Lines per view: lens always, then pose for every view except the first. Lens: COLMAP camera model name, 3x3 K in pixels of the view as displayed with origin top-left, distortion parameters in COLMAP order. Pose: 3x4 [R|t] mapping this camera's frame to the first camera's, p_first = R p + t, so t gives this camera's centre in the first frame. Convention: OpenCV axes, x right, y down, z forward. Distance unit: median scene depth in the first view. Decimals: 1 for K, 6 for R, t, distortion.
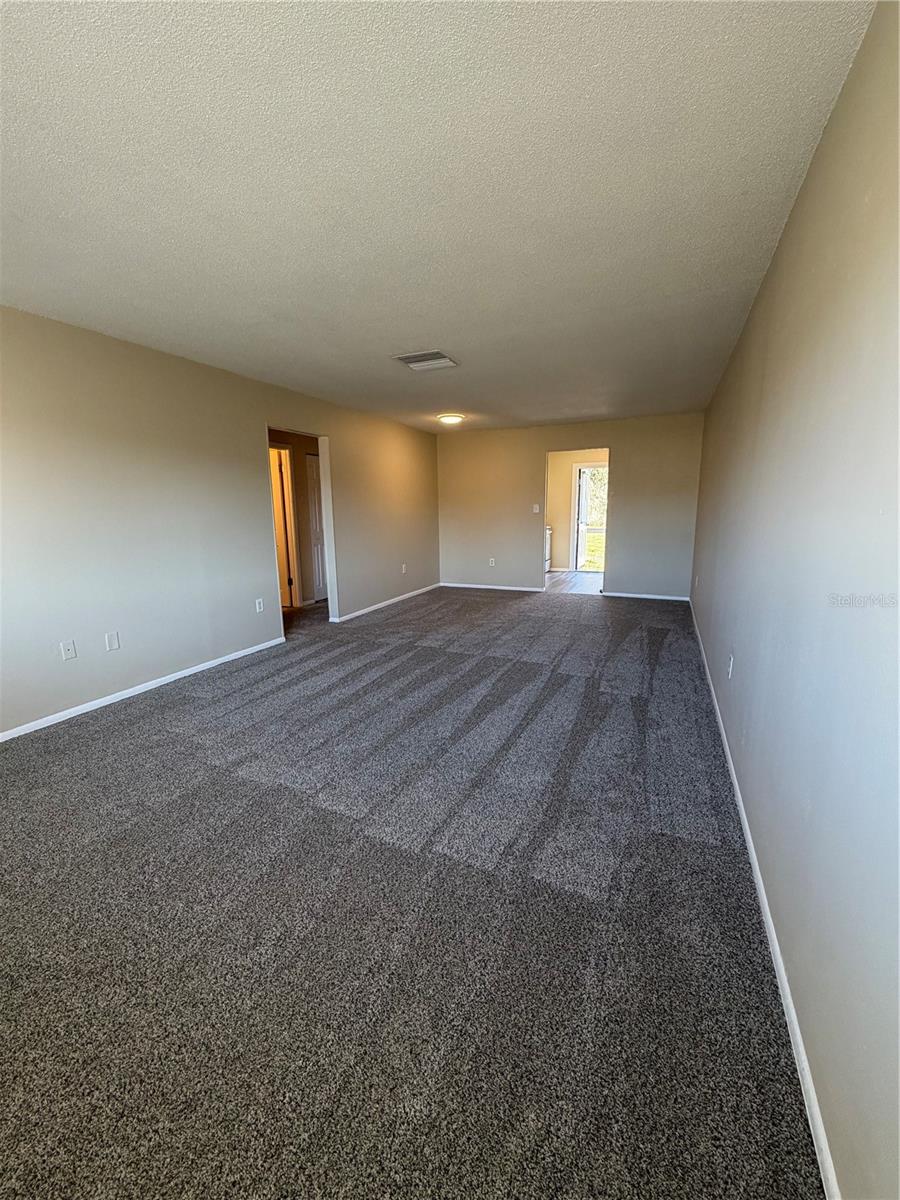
lens RADIAL K [[479.4, 0, 448.9], [0, 479.4, 596.2], [0, 0, 1]] dist [0.000132, 0.000035]
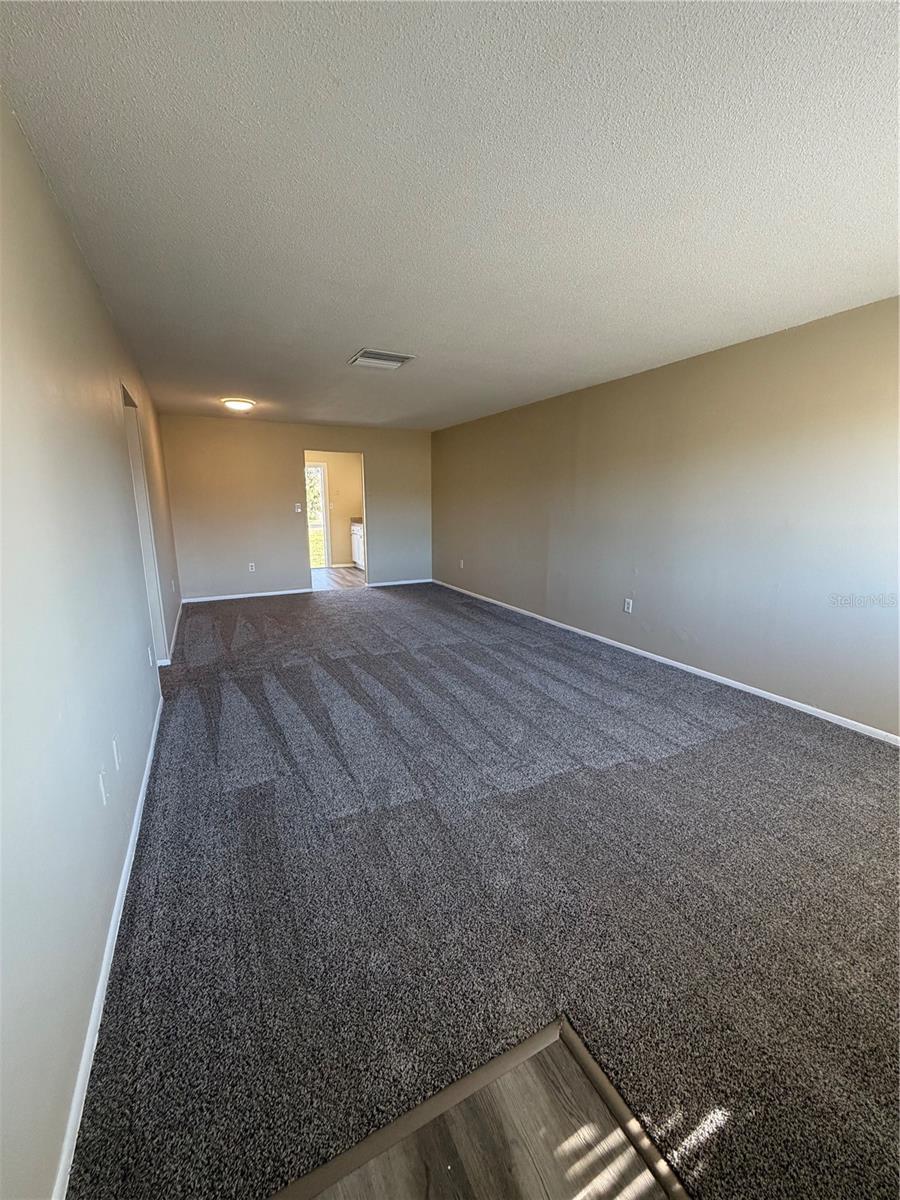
lens RADIAL K [[479.4, 0, 448.9], [0, 479.4, 596.2], [0, 0, 1]] dist [0.000132, 0.000035]
pose [[0.621641, -0.142138, 0.770298, -0.705557], [0.135626, 0.988077, 0.072871, -0.060411], [-0.771471, 0.059173, 0.633507, 0.272791]]
